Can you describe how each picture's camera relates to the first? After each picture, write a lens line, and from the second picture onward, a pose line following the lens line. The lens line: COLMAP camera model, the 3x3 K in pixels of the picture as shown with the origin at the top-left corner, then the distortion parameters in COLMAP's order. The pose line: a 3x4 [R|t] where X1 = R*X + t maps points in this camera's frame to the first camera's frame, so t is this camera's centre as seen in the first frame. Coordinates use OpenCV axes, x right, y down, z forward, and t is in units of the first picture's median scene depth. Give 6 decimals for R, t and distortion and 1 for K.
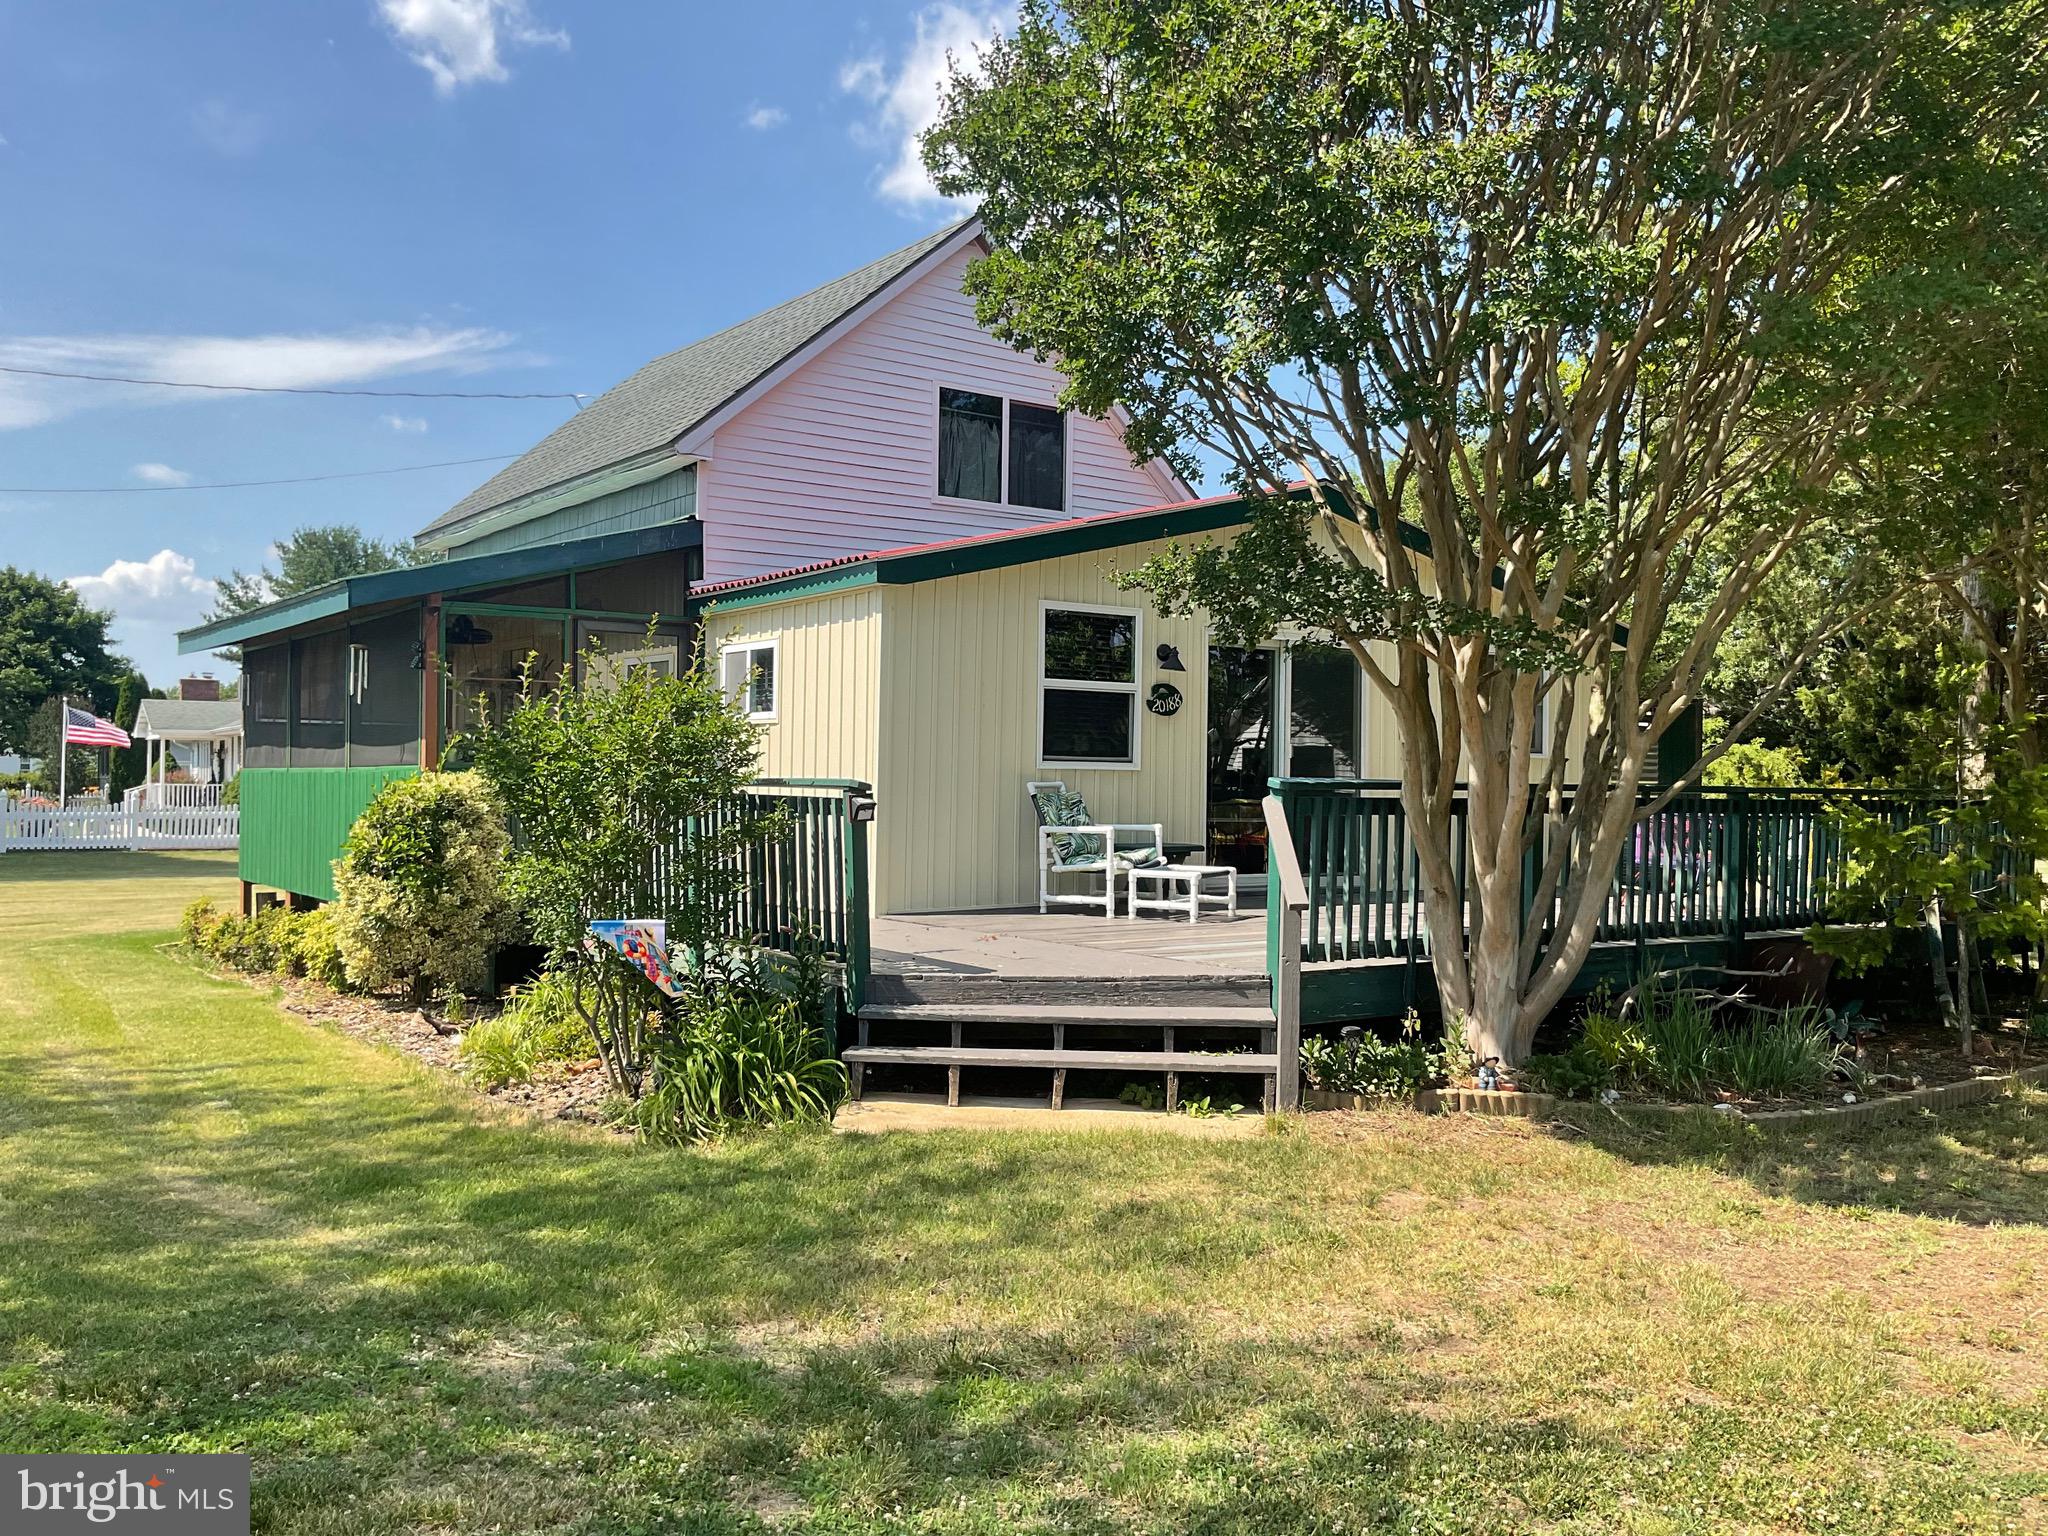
lens RADIAL K [[1699.3, 0, 1123.9], [0, 1699.3, 799.4], [0, 0, 1]] dist [0.079169, -0.140824]
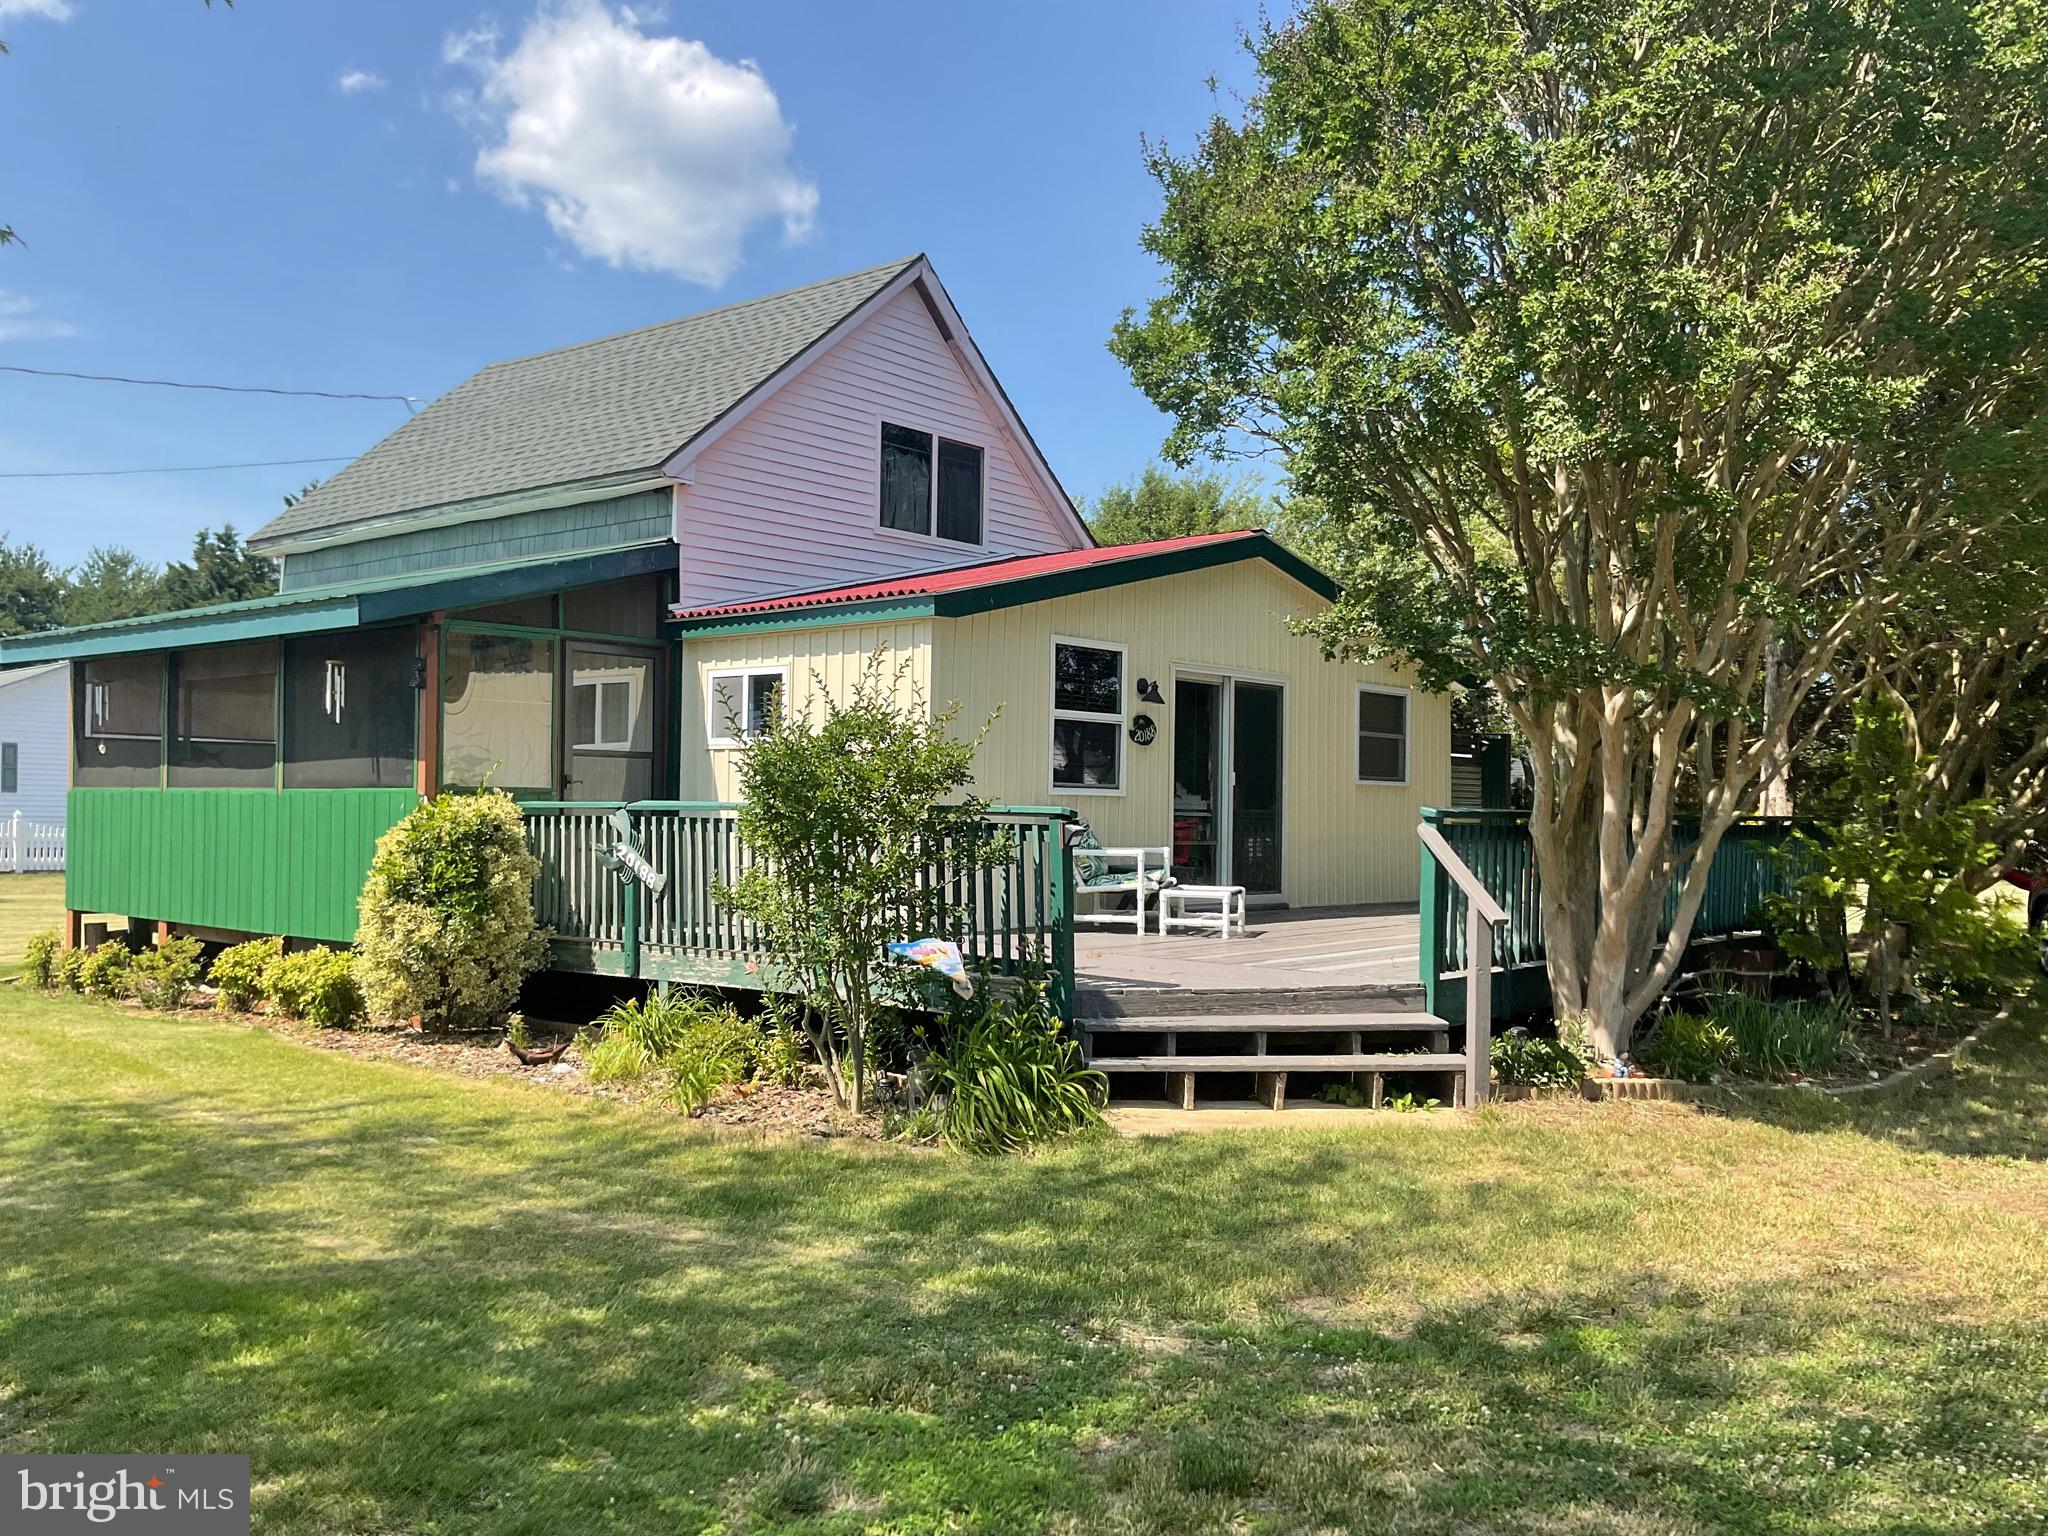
lens RADIAL K [[1705.8, 0, 1035.2], [0, 1705.8, 799.9], [0, 0, 1]] dist [0.079878, -0.142694]
pose [[0.967749, 0.004430, 0.251878, -0.443219], [-0.001910, 0.999946, -0.010247, -0.005539], [-0.251910, 0.009436, 0.967705, -0.028297]]
